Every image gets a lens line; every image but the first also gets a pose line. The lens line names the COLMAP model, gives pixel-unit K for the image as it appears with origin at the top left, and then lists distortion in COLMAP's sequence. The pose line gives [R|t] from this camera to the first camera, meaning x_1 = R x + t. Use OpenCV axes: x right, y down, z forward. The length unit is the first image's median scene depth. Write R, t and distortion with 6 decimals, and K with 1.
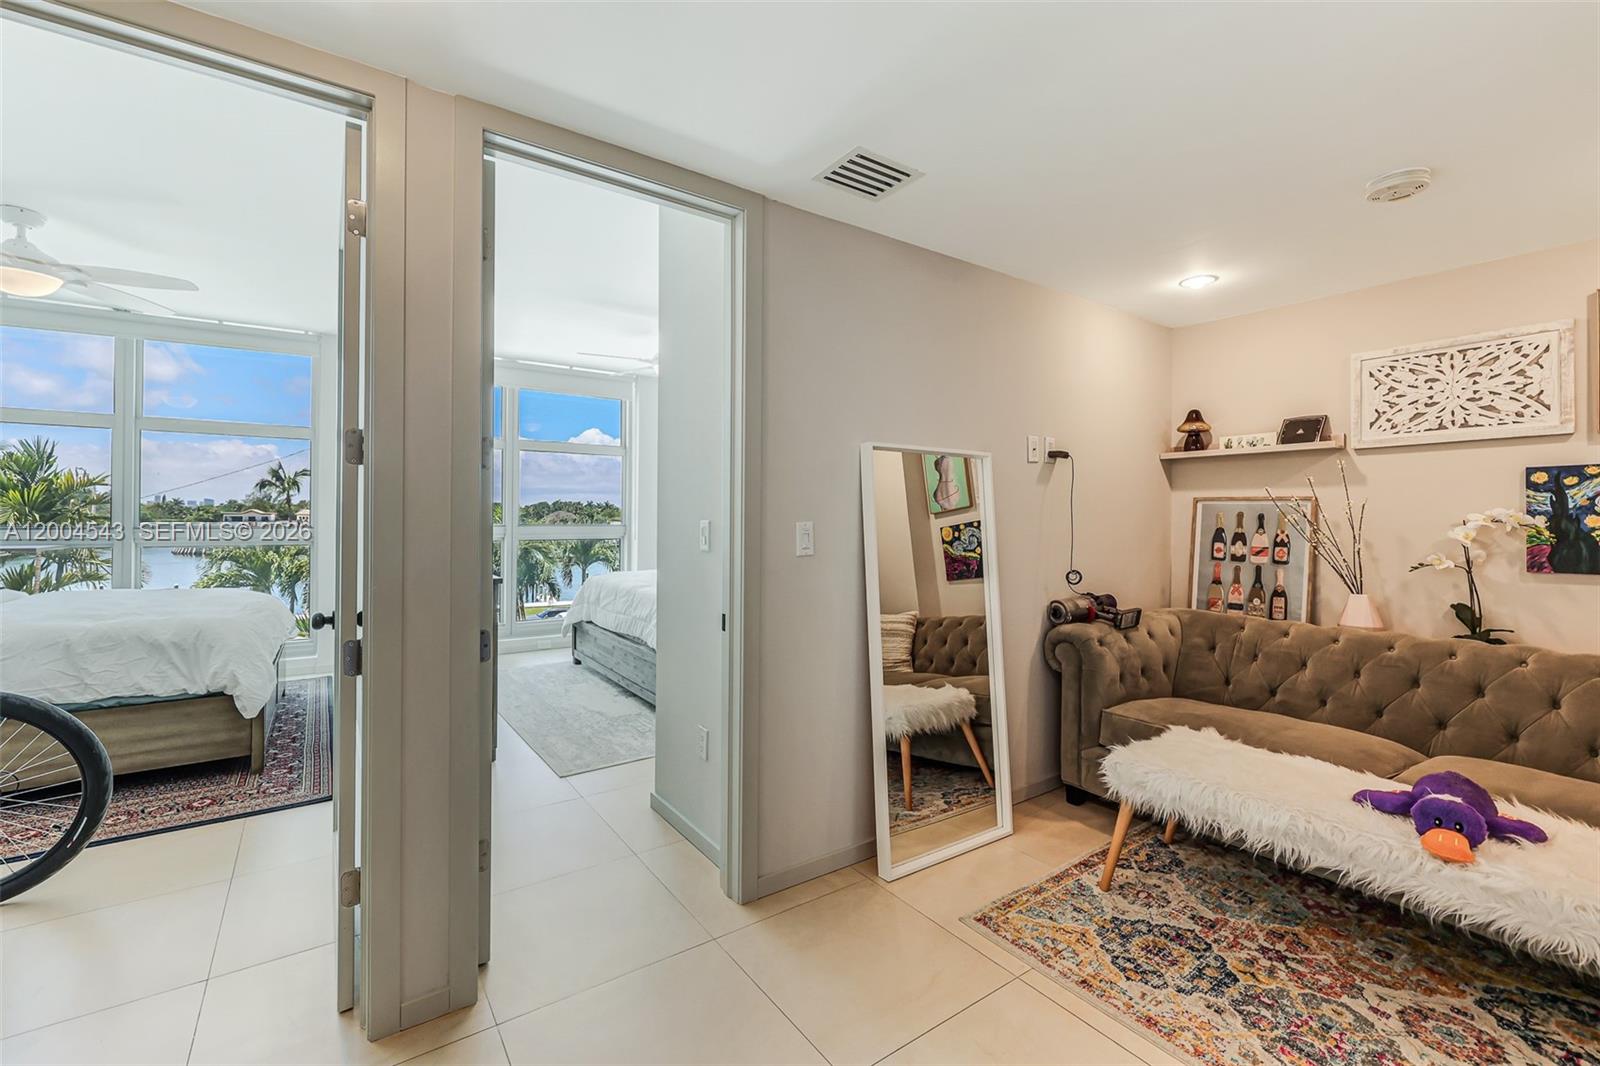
lens RADIAL K [[674.9, 0, 772.4], [0, 674.9, 517.1], [0, 0, 1]] dist [-0.003036, 0.001406]
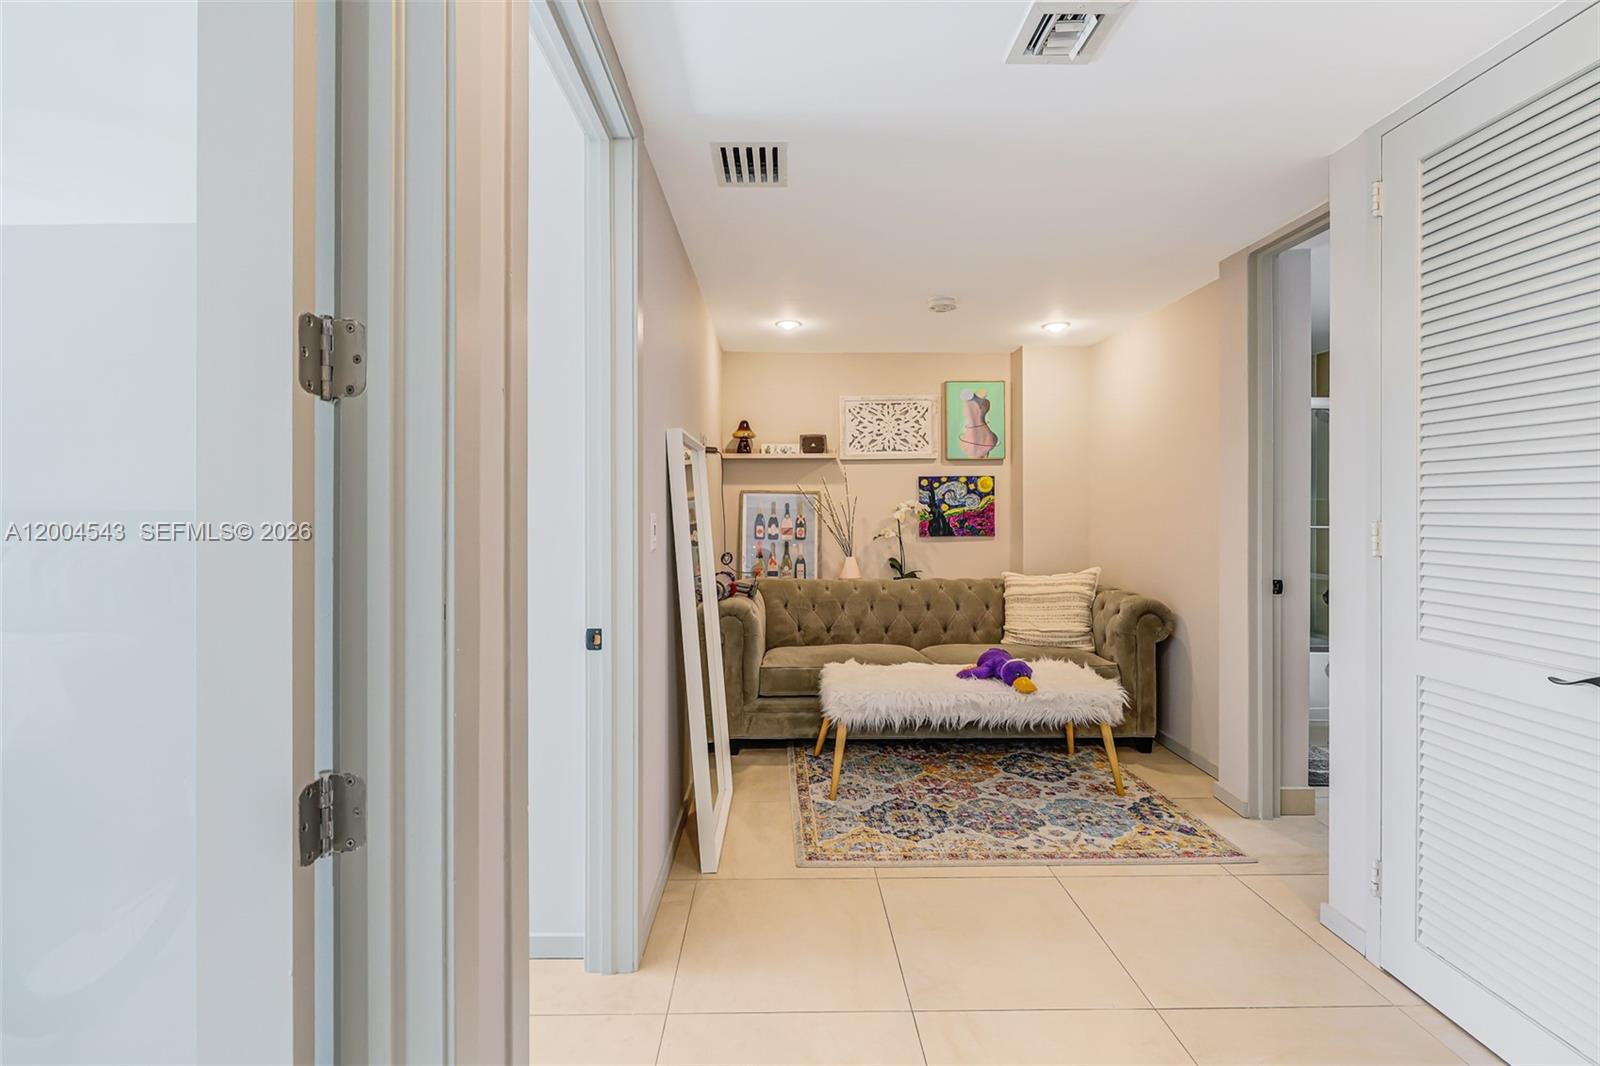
lens RADIAL K [[674.9, 0, 801.8], [0, 674.9, 511.8], [0, 0, 1]] dist [-0.003036, 0.001406]
pose [[0.547757, -0.009720, 0.836581, -0.477577], [0.004382, 0.999952, 0.008750, 0.000625], [-0.836626, -0.001127, 0.547774, 0.284995]]
